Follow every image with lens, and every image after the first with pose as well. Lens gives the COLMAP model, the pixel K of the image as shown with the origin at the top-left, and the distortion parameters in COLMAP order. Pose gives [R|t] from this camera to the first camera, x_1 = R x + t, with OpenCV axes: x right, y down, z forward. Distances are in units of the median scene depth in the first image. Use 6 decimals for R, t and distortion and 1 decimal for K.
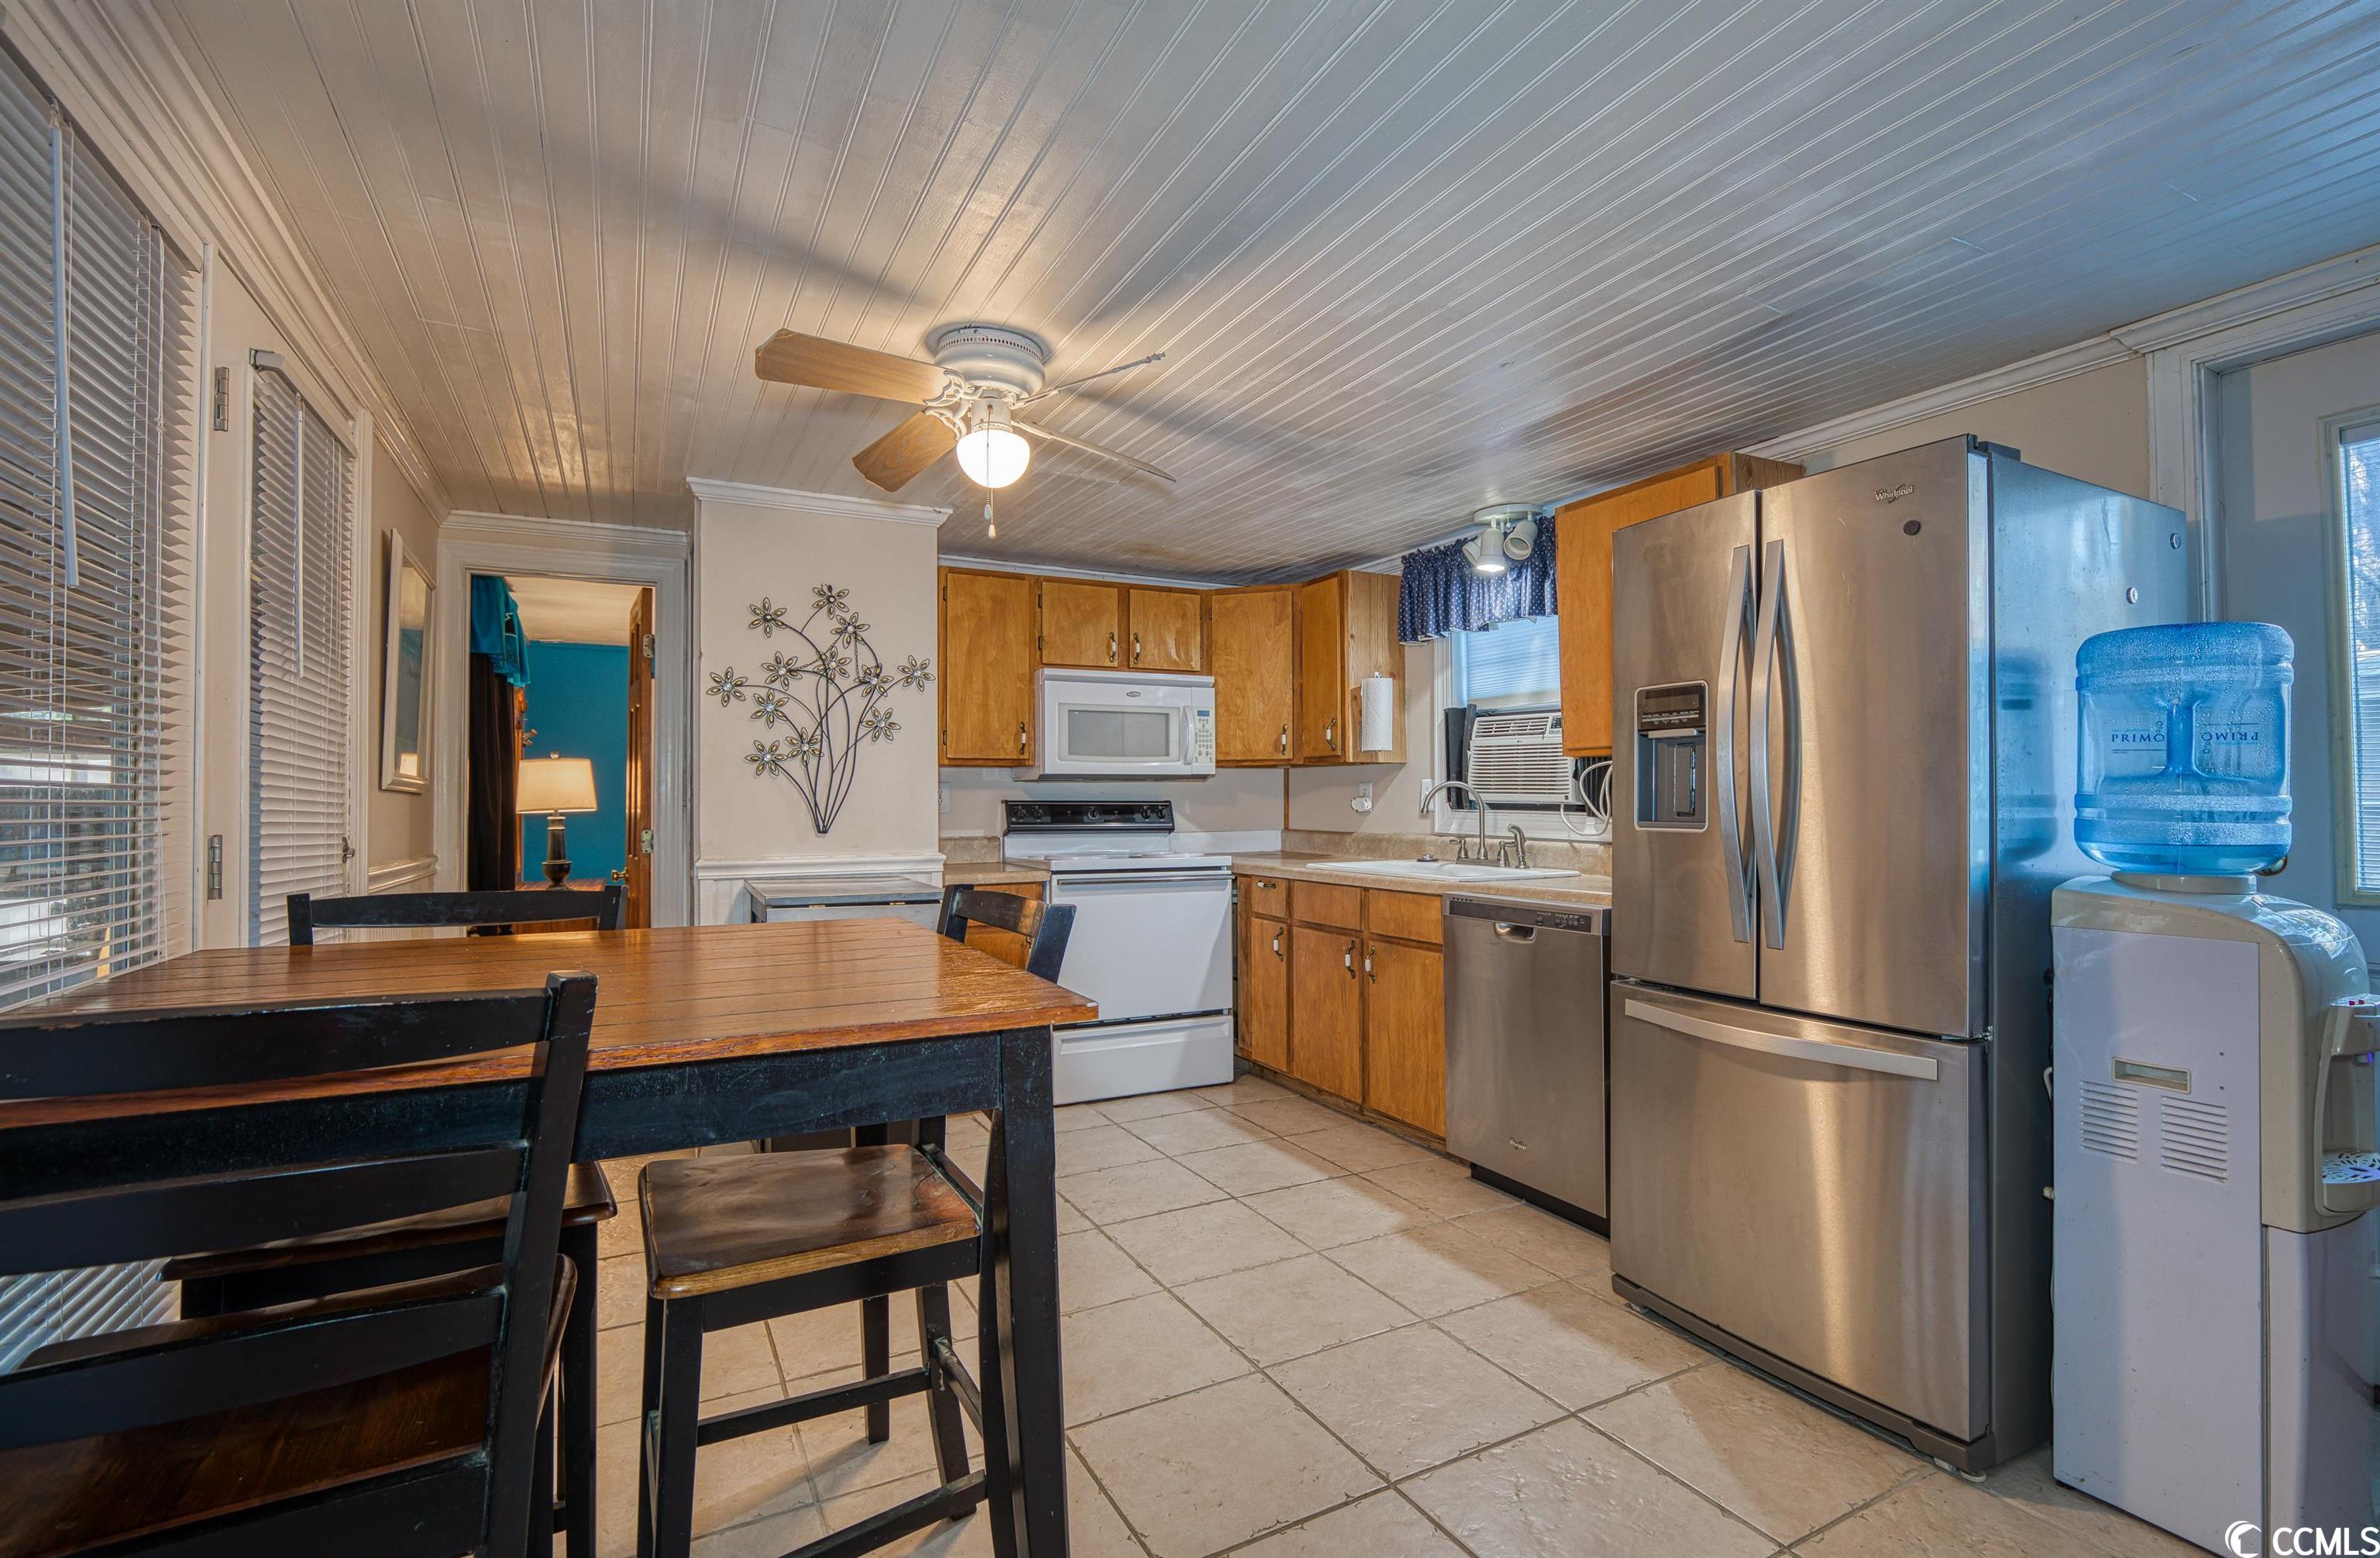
lens RADIAL K [[1096.0, 0, 1199.6], [0, 1096.0, 781.7], [0, 0, 1]] dist [-0.022640, 0.003771]
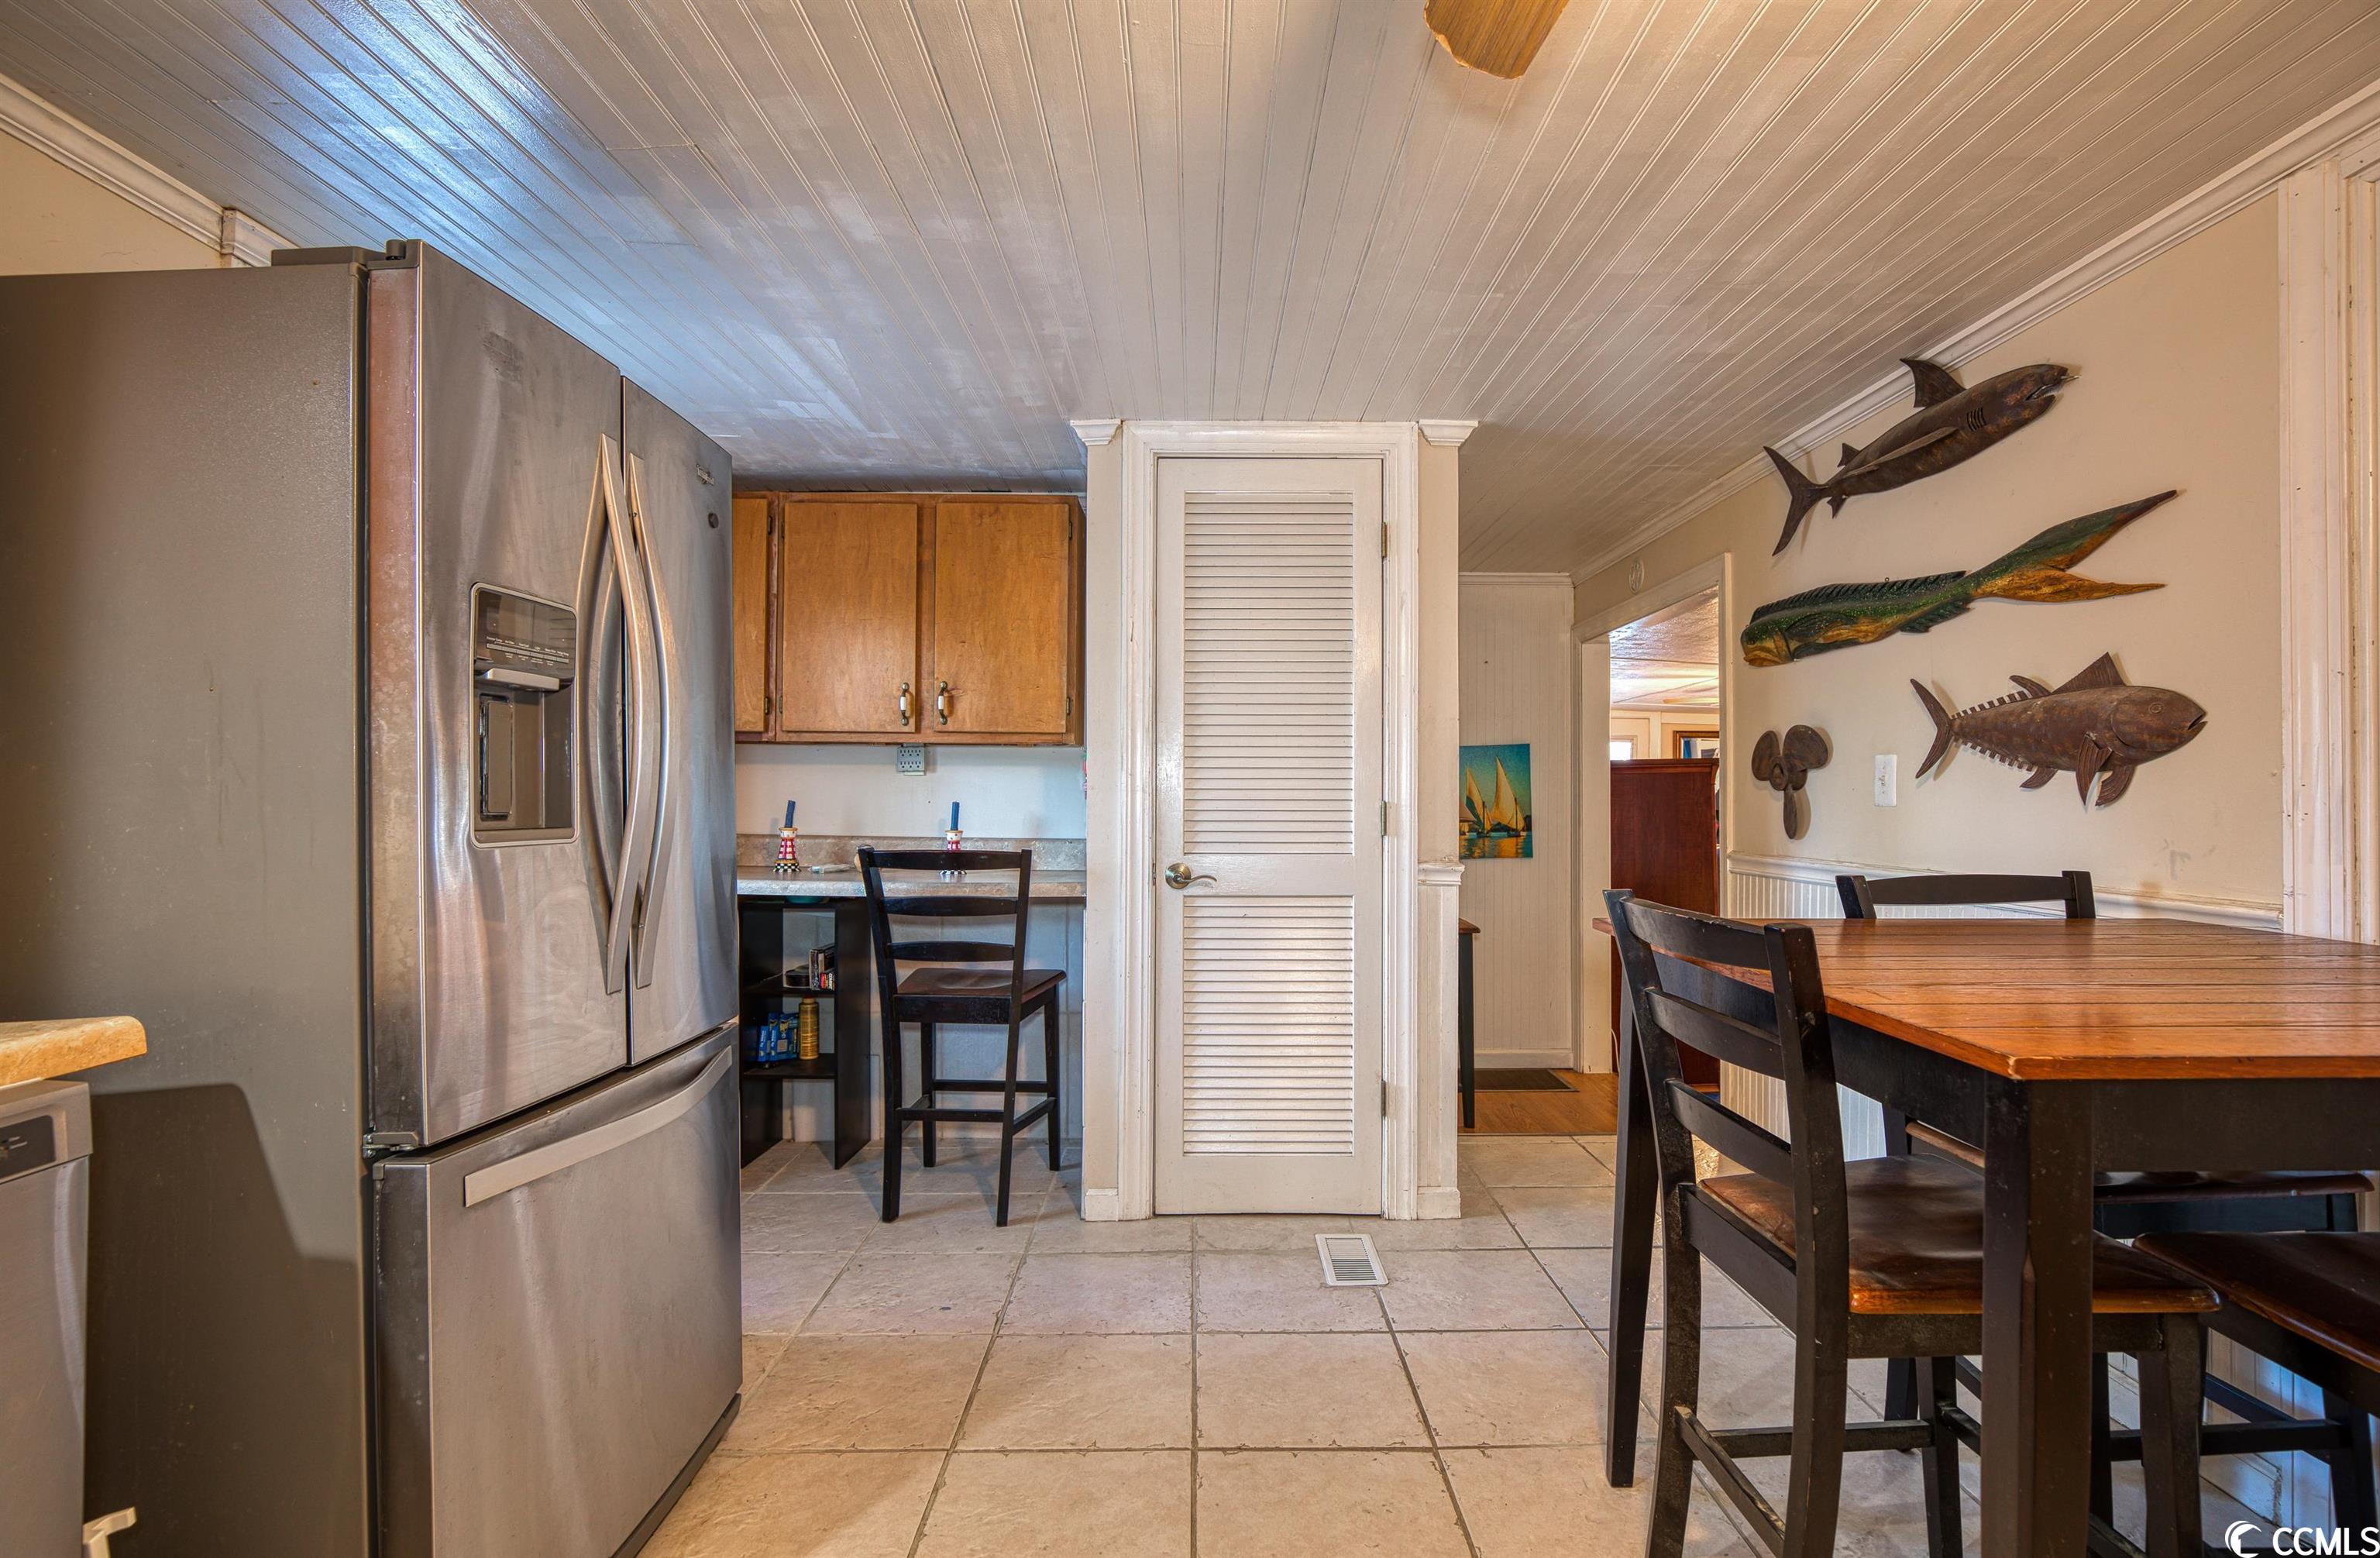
lens RADIAL K [[1096.0, 0, 1227.8], [0, 1096.0, 785.5], [0, 0, 1]] dist [-0.022640, 0.003771]
pose [[-0.895311, 0.005923, 0.445403, -0.096952], [-0.008090, 0.999530, -0.029554, 0.015839], [-0.445369, -0.030064, -0.894842, 0.788351]]
